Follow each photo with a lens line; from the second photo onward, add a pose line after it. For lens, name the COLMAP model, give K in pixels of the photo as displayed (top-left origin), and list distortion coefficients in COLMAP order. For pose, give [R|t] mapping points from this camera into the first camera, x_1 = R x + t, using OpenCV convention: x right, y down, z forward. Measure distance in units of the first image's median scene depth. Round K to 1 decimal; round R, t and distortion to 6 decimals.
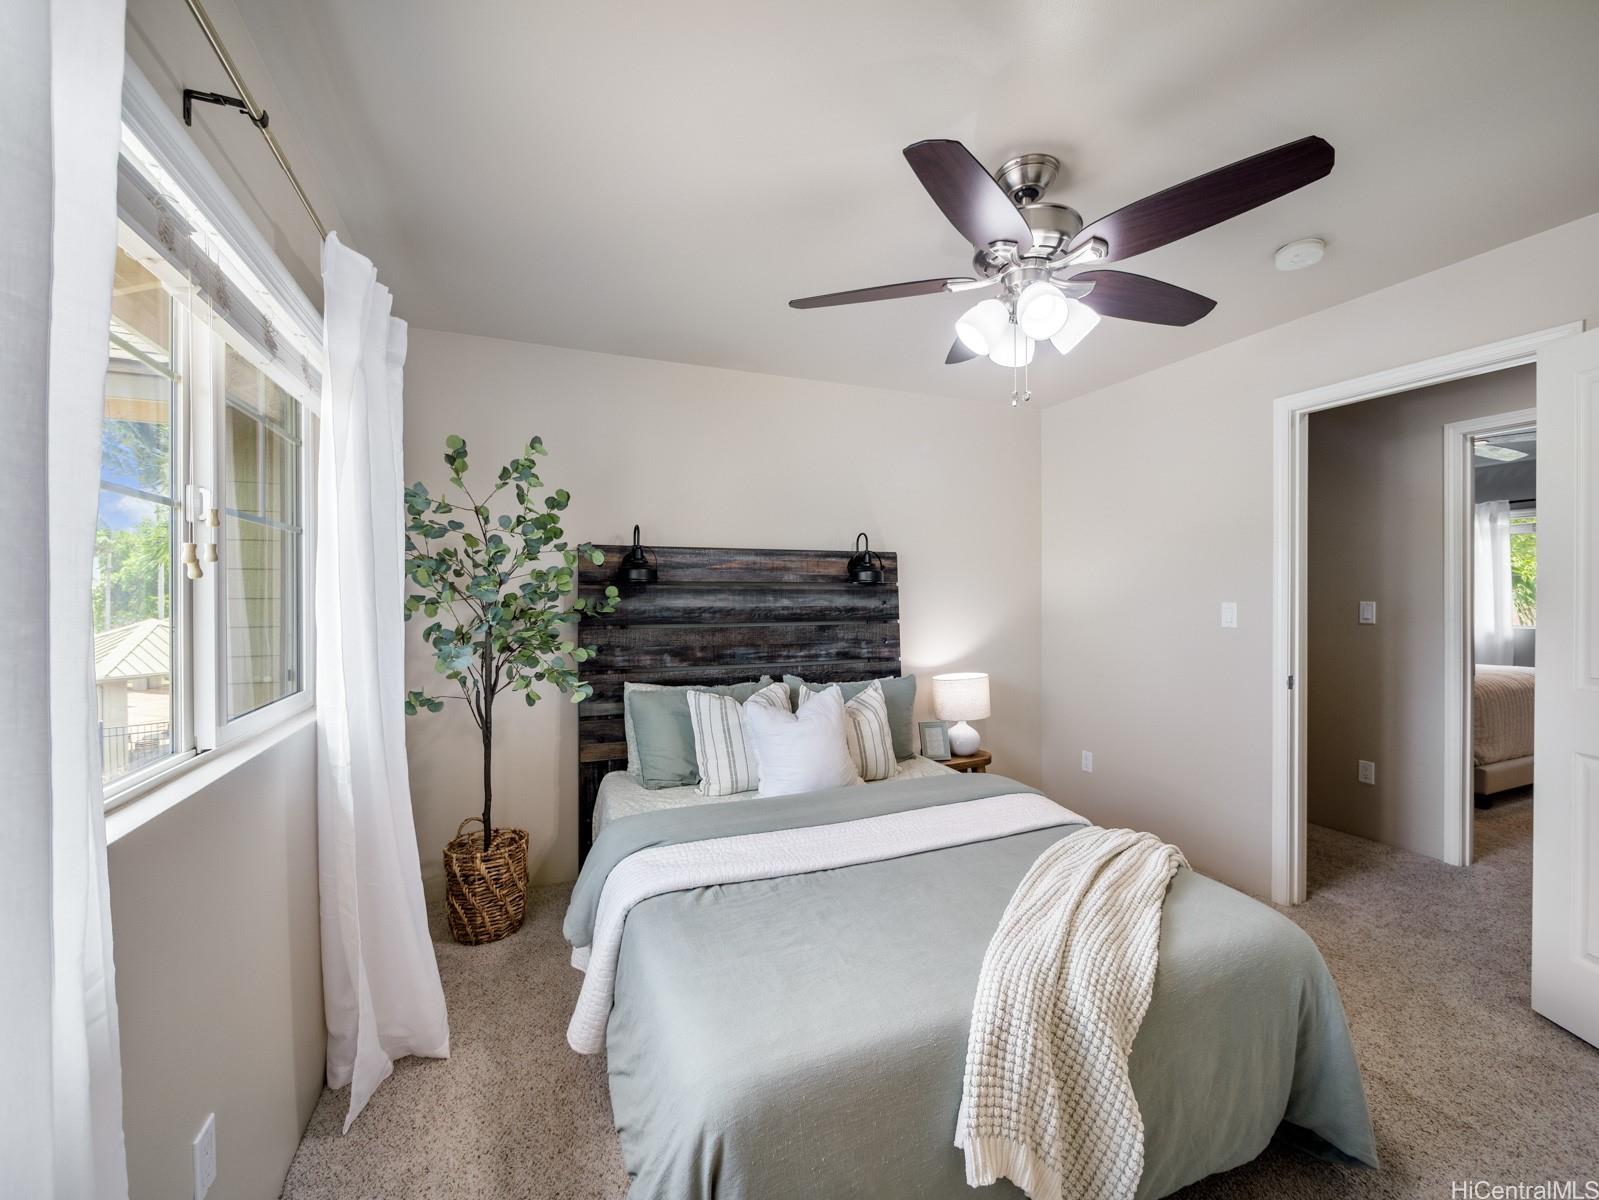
lens RADIAL K [[675.7, 0, 802.2], [0, 675.7, 598.1], [0, 0, 1]] dist [-0.006685, 0.000789]
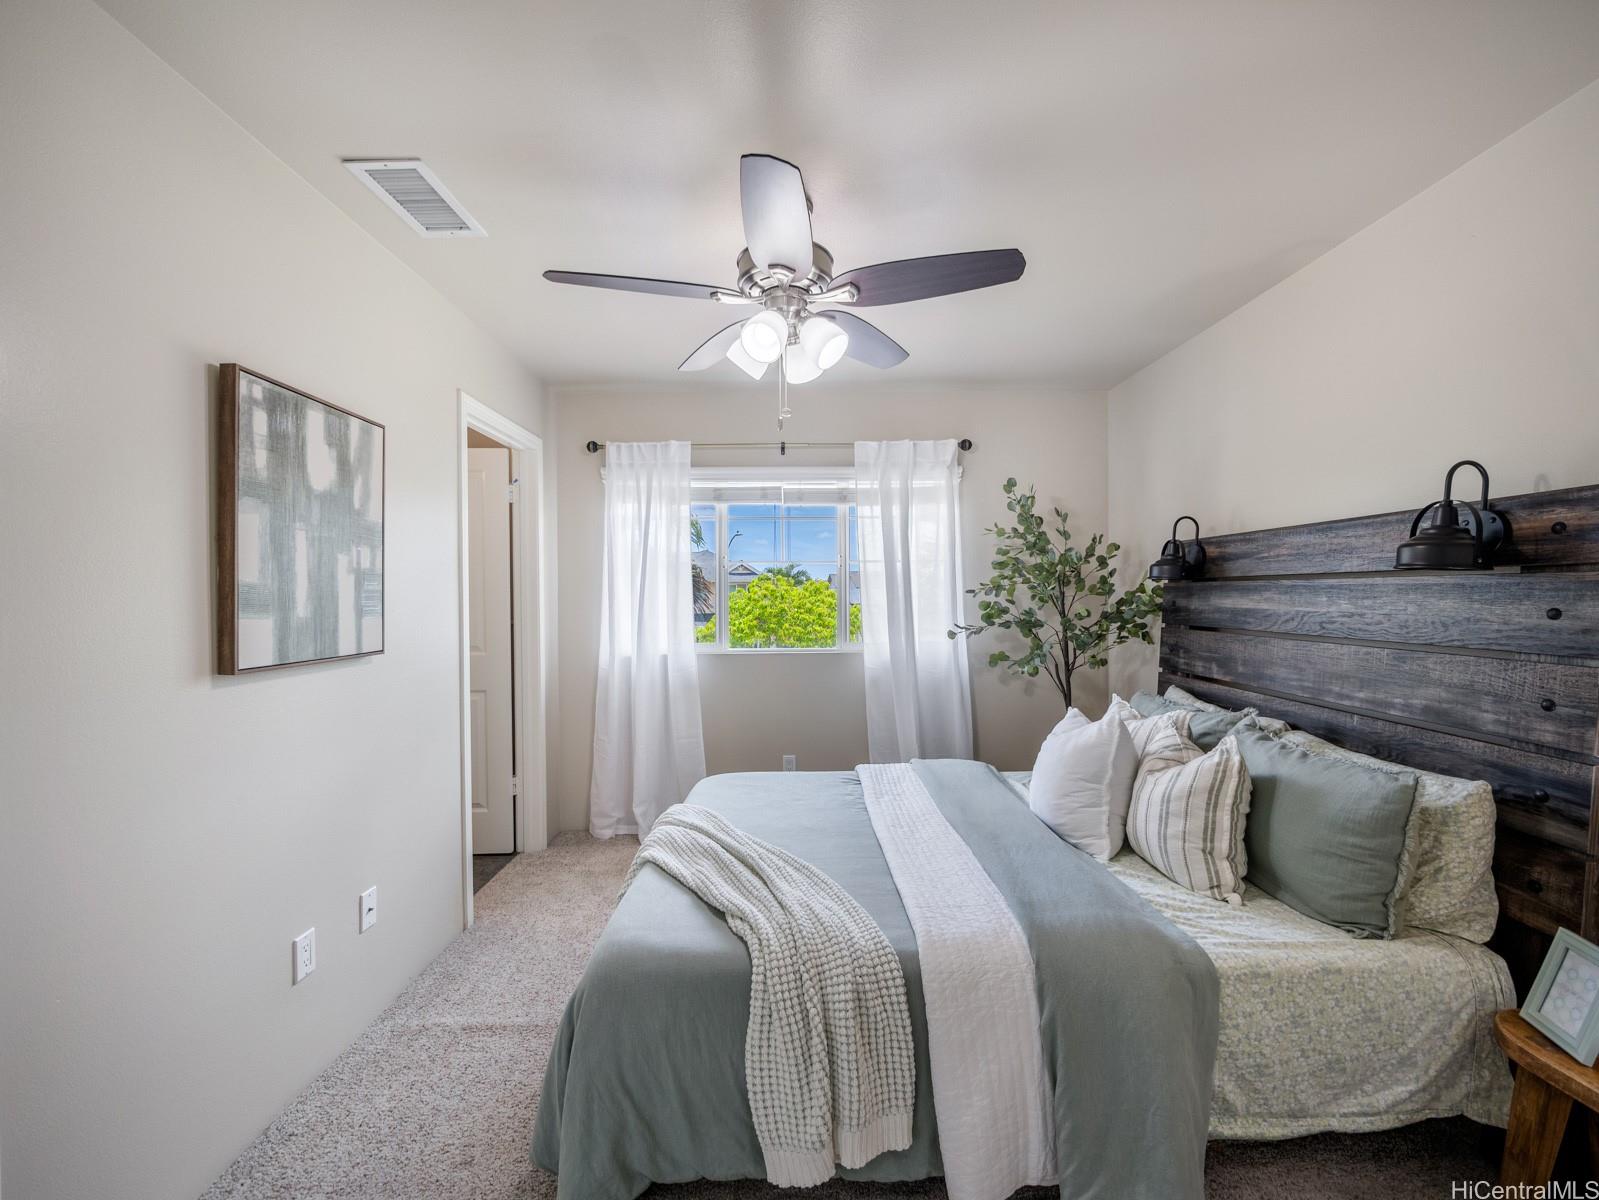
lens RADIAL K [[675.7, 0, 797.6], [0, 675.7, 596.0], [0, 0, 1]] dist [-0.006685, 0.000789]
pose [[-0.375114, 0.006735, -0.926954, 0.733215], [-0.002511, 0.999963, 0.008282, -0.006301], [0.926975, 0.005435, -0.375083, 0.785428]]
